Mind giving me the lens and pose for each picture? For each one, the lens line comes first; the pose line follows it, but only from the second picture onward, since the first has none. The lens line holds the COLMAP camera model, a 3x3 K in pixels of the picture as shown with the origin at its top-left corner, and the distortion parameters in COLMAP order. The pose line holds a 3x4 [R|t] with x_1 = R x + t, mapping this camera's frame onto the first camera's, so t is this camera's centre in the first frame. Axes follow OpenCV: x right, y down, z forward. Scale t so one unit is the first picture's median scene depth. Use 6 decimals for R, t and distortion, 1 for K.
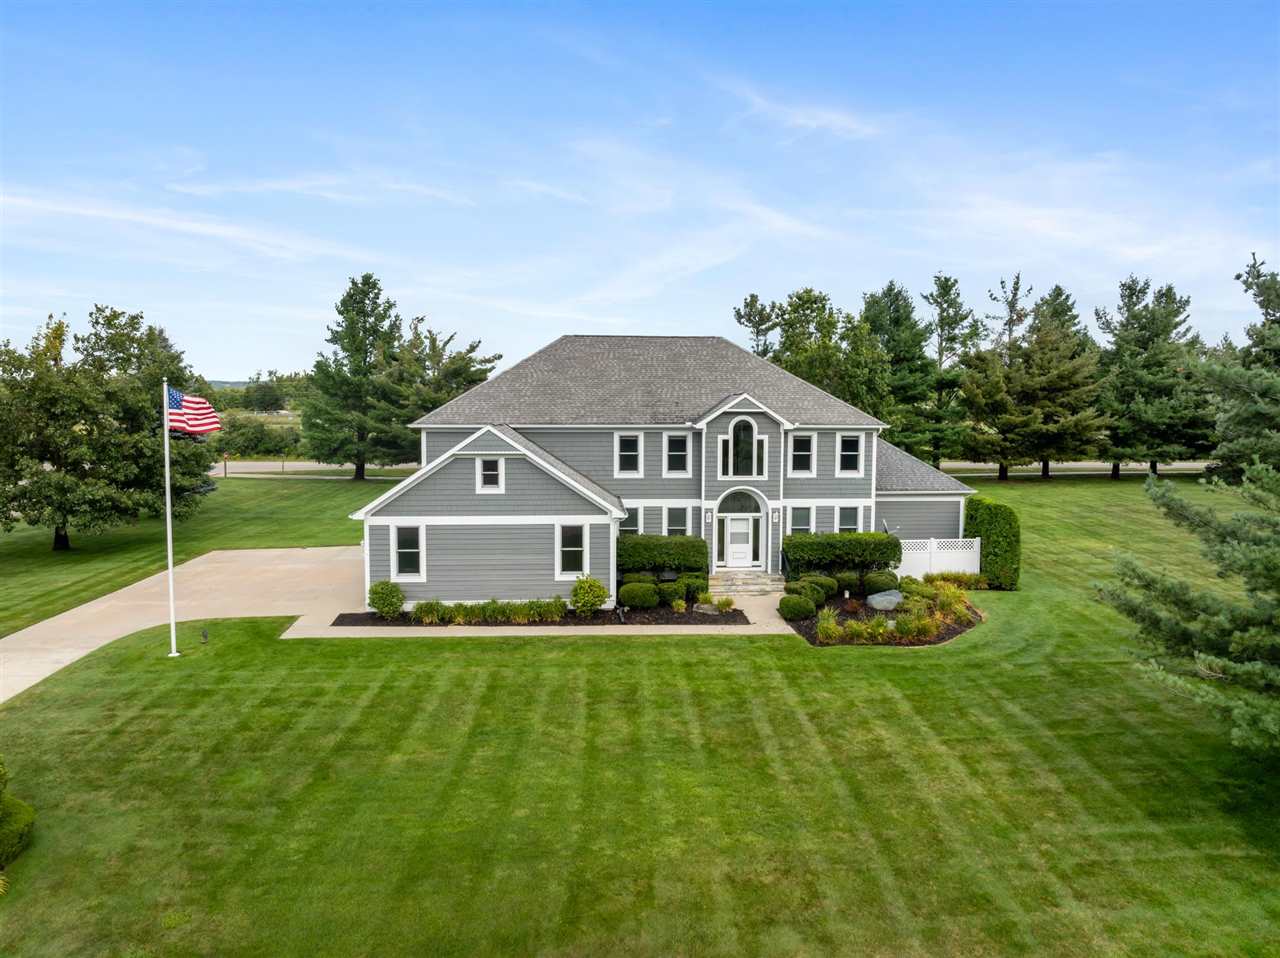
lens RADIAL K [[888.1, 0, 636.6], [0, 888.1, 471.7], [0, 0, 1]] dist [-0.035234, -0.004724]
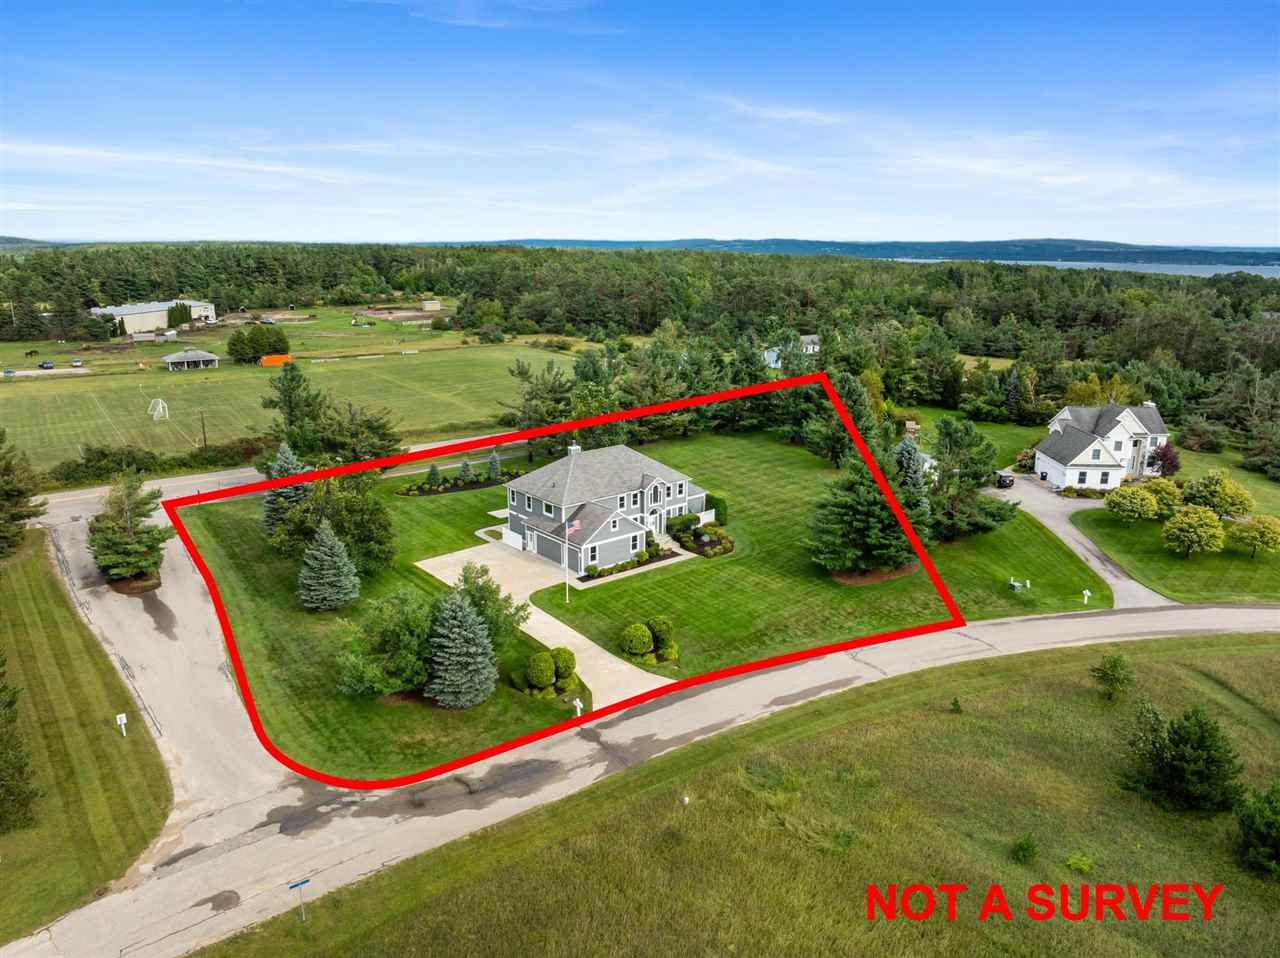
lens RADIAL K [[888.1, 0, 640.1], [0, 888.1, 480.0], [0, 0, 1]] dist [-0.035234, -0.004724]
pose [[0.807464, -0.149585, 0.570637, -1.573174], [0.039206, 0.978786, 0.201098, -0.659586], [-0.588613, -0.140007, 0.796199, -1.286457]]
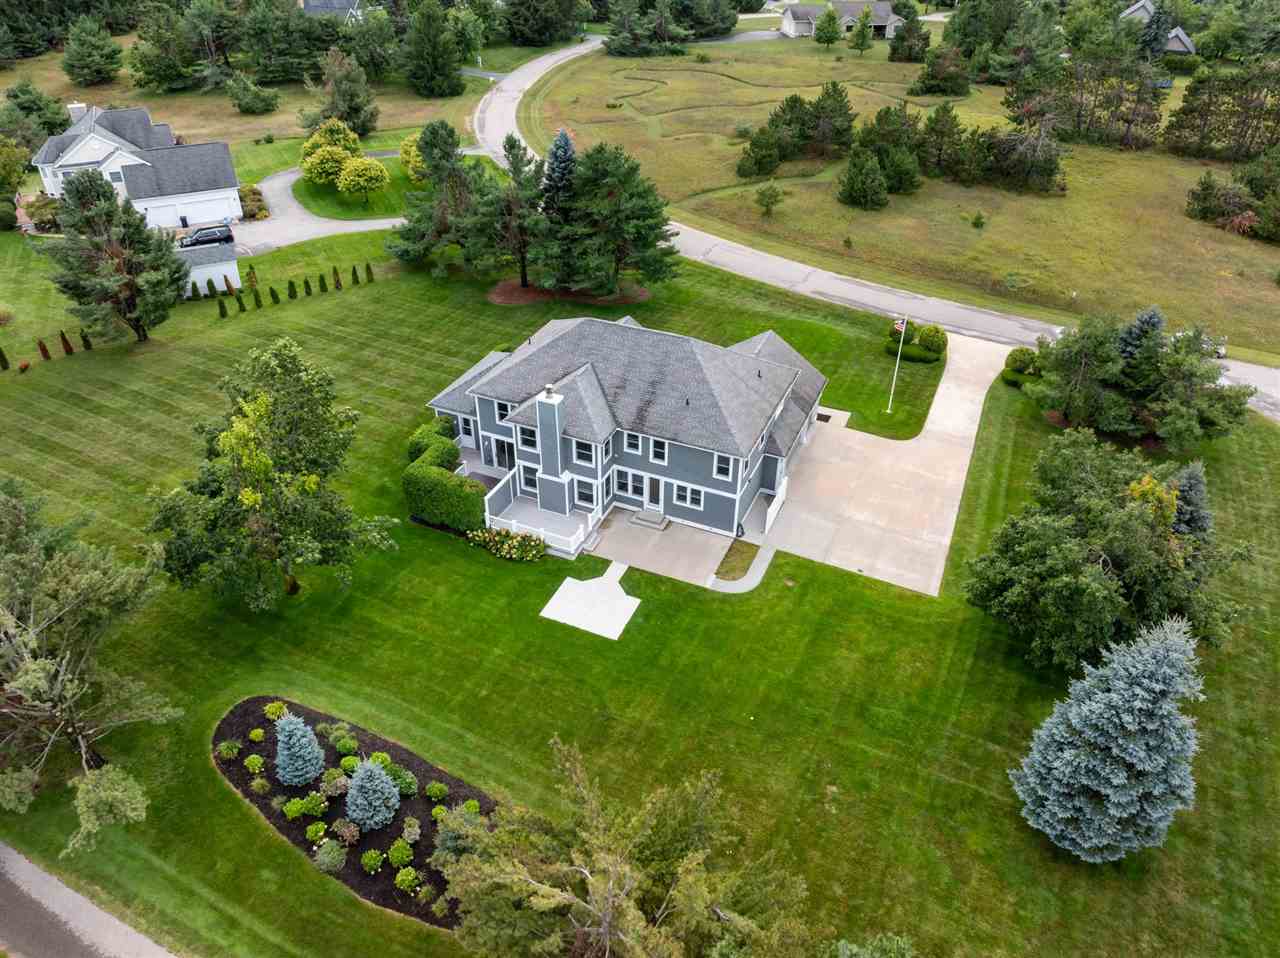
lens RADIAL K [[888.1, 0, 643.8], [0, 888.1, 468.1], [0, 0, 1]] dist [-0.035234, -0.004724]
pose [[-0.888001, -0.269007, 0.372946, -0.676030], [0.024148, 0.782635, 0.622013, -0.960632], [-0.459206, 0.561354, -0.688485, 2.347388]]
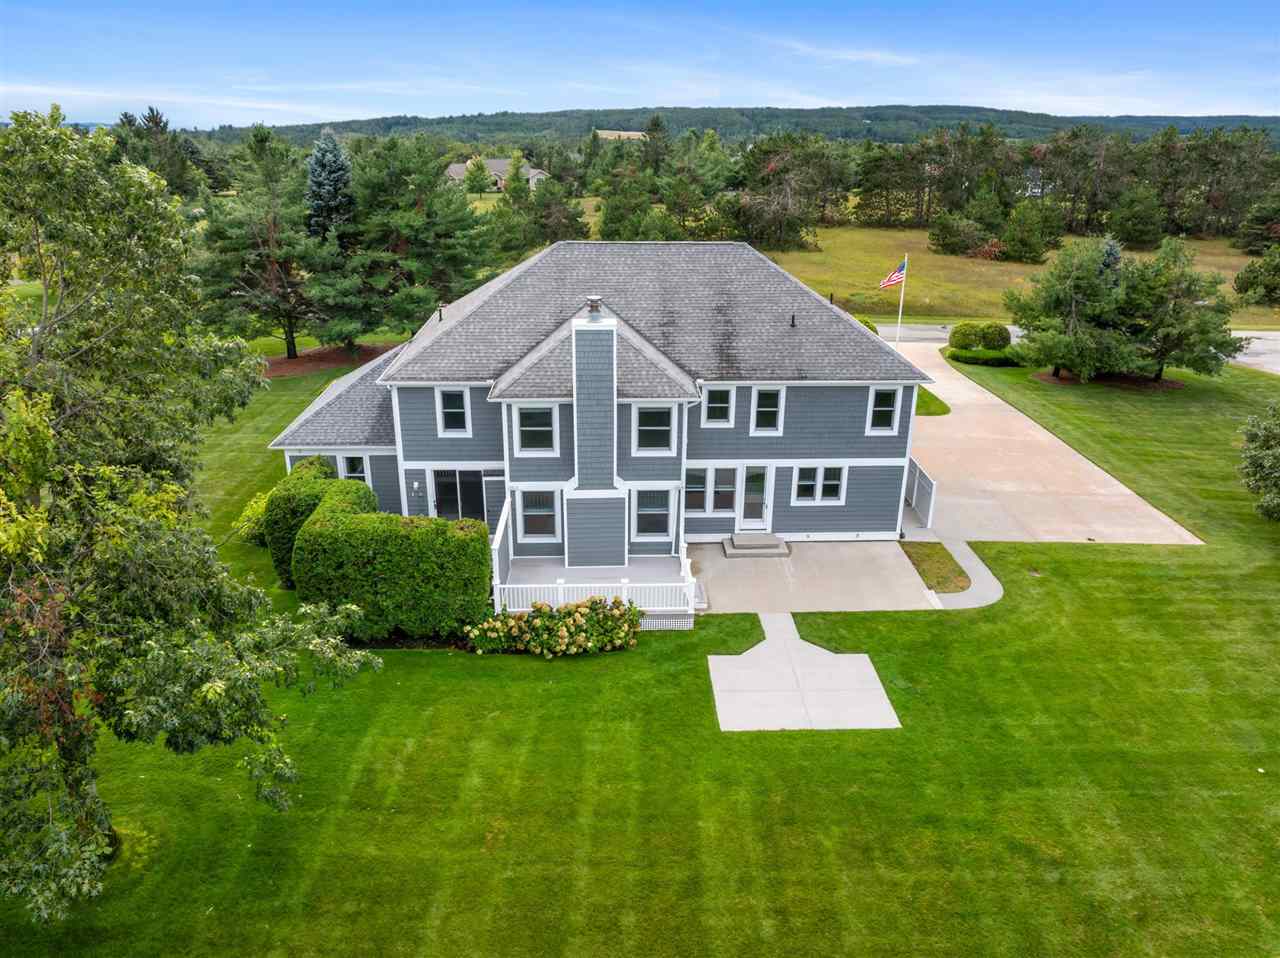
lens RADIAL K [[888.1, 0, 637.5], [0, 888.1, 478.5], [0, 0, 1]] dist [-0.035234, -0.004724]
pose [[-0.999592, -0.018646, 0.021619, -0.022263], [-0.007416, 0.900839, 0.434090, -0.360437], [-0.027569, 0.433752, -0.900610, 2.092528]]
